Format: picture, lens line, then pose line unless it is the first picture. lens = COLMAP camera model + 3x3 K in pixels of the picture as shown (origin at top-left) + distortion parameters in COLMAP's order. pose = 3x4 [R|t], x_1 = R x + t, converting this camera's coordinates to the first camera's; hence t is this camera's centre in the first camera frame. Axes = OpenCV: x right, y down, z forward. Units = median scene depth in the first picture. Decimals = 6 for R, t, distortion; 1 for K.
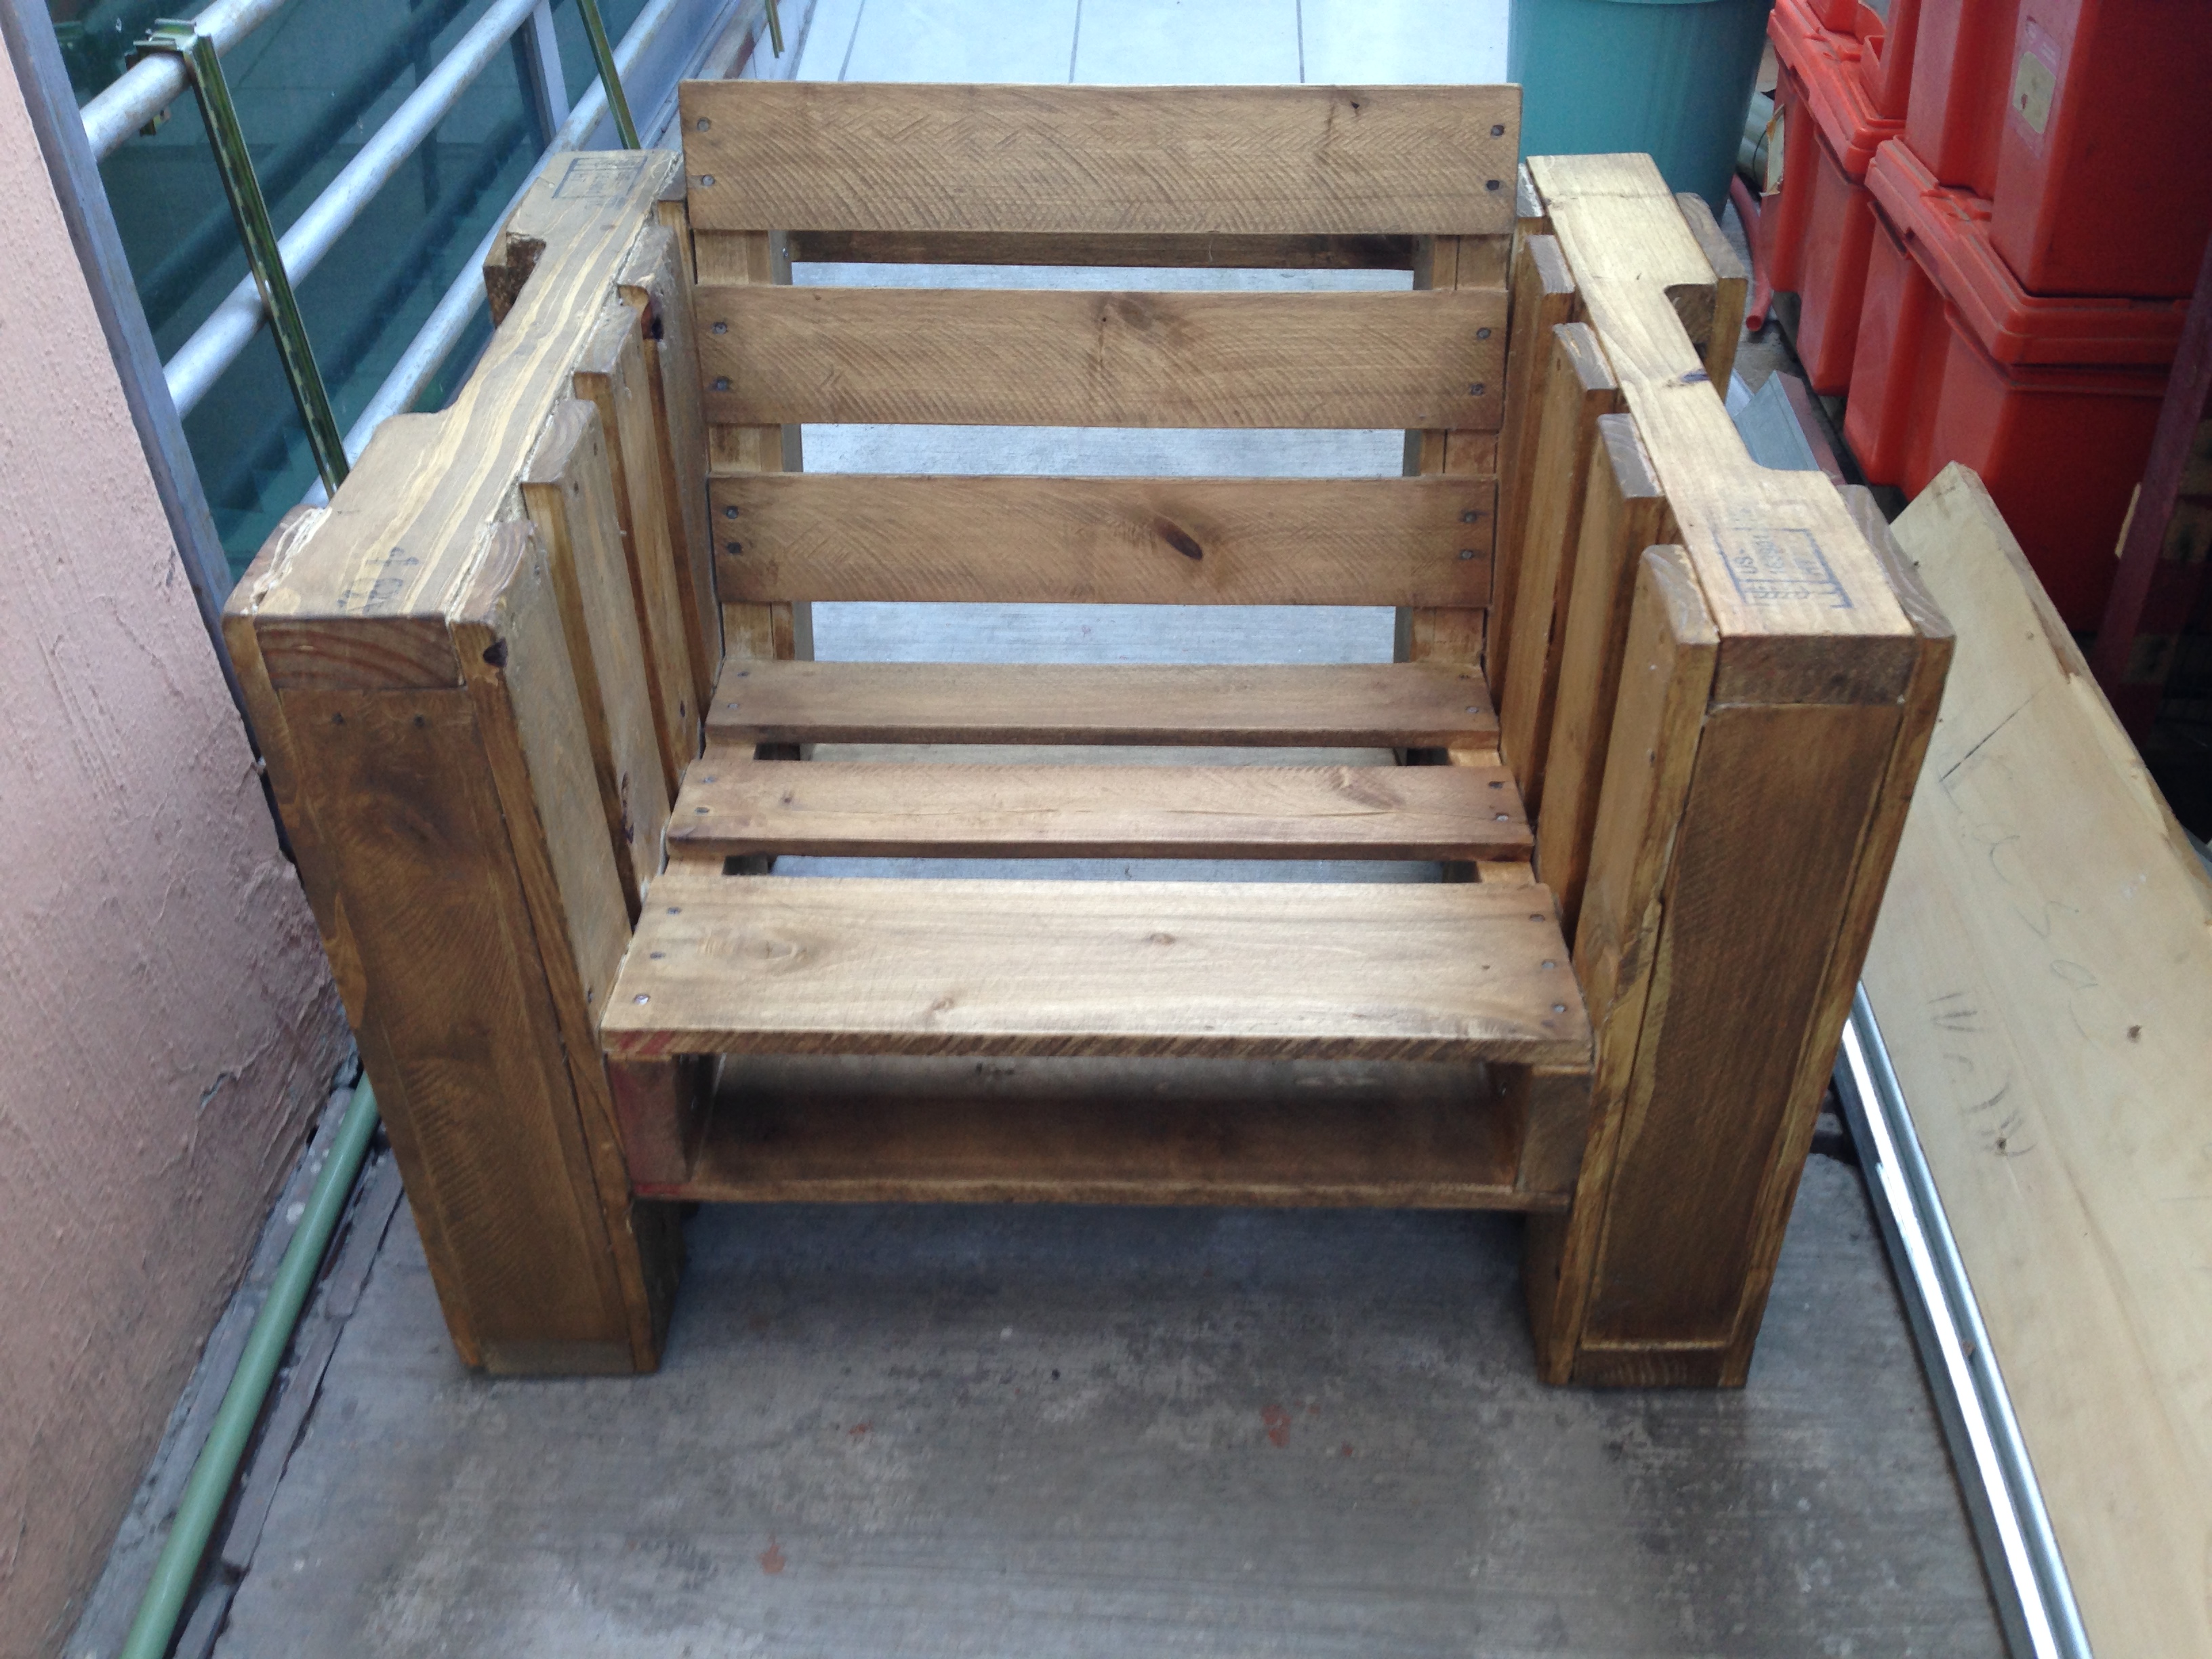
lens RADIAL K [[2051.1, 0, 1074.8], [0, 2051.1, 935.6], [0, 0, 1]] dist [0.049512, 0.000000]
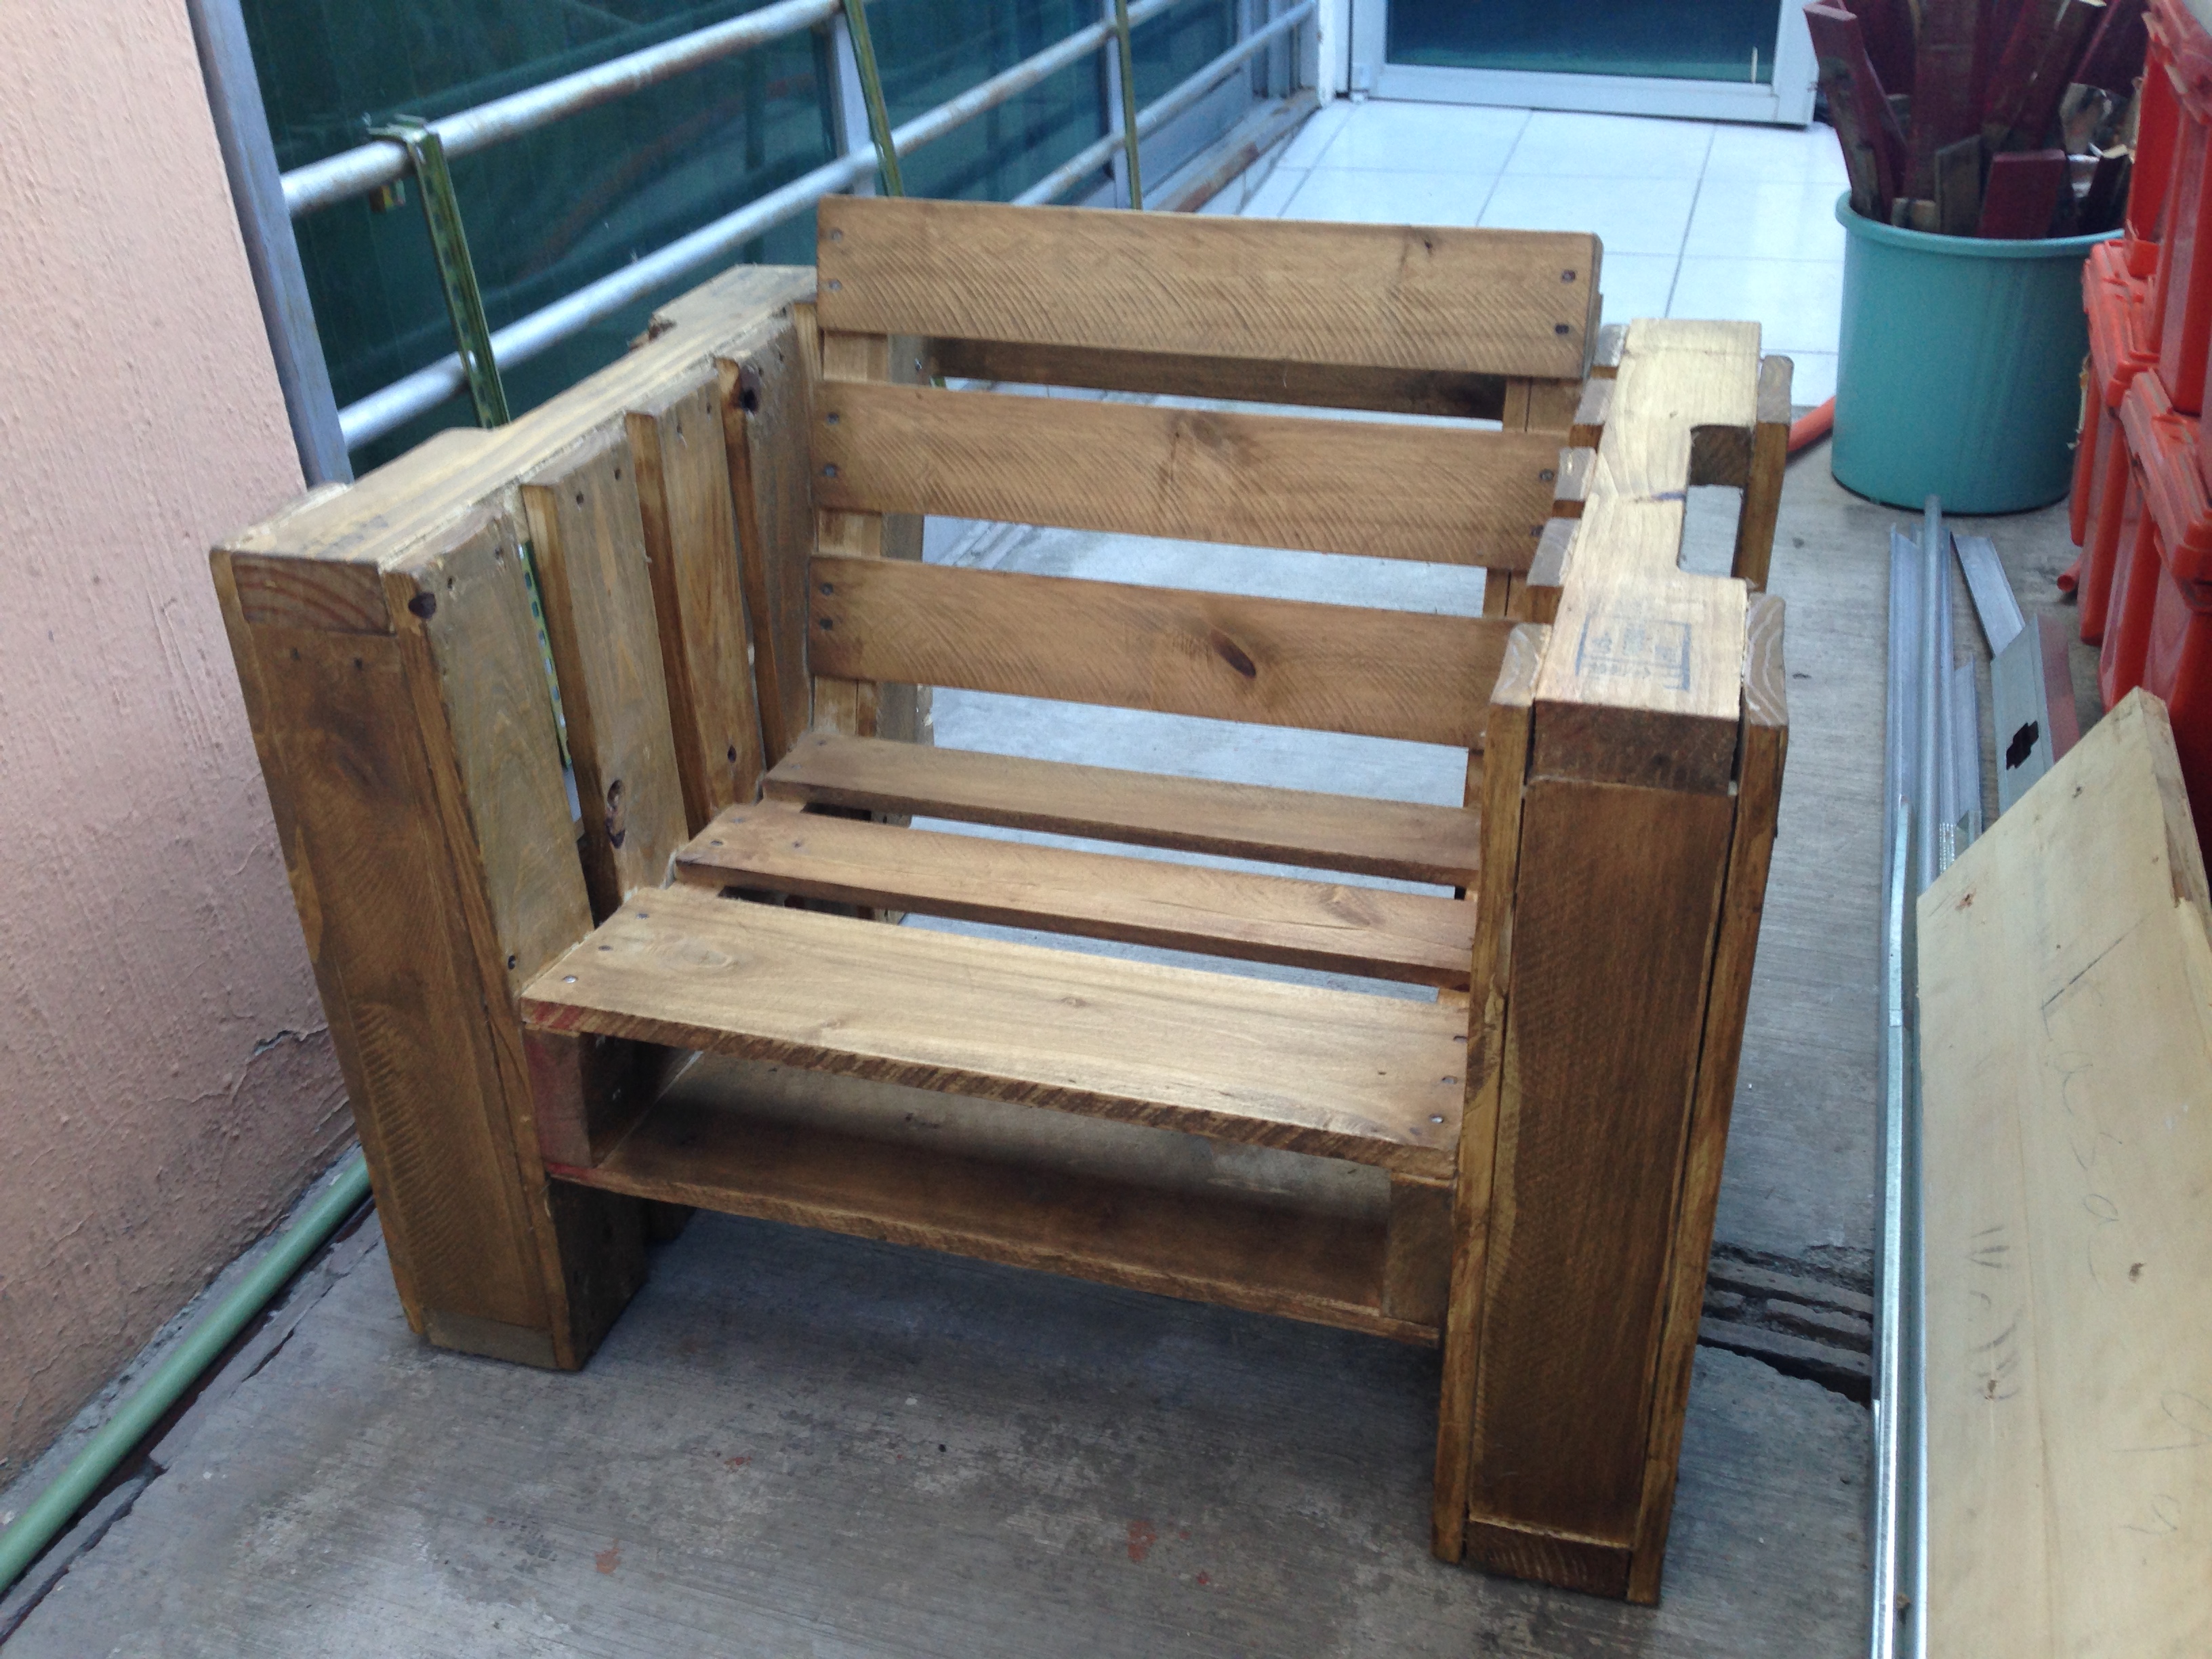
lens RADIAL K [[2051.1, 0, 1053.8], [0, 2051.1, 925.9], [0, 0, 1]] dist [0.049512, 0.000000]
pose [[0.960854, 0.132713, -0.243200, 0.262746], [-0.165446, 0.978959, -0.119443, 0.083556], [0.222231, 0.155003, 0.962594, 0.032659]]
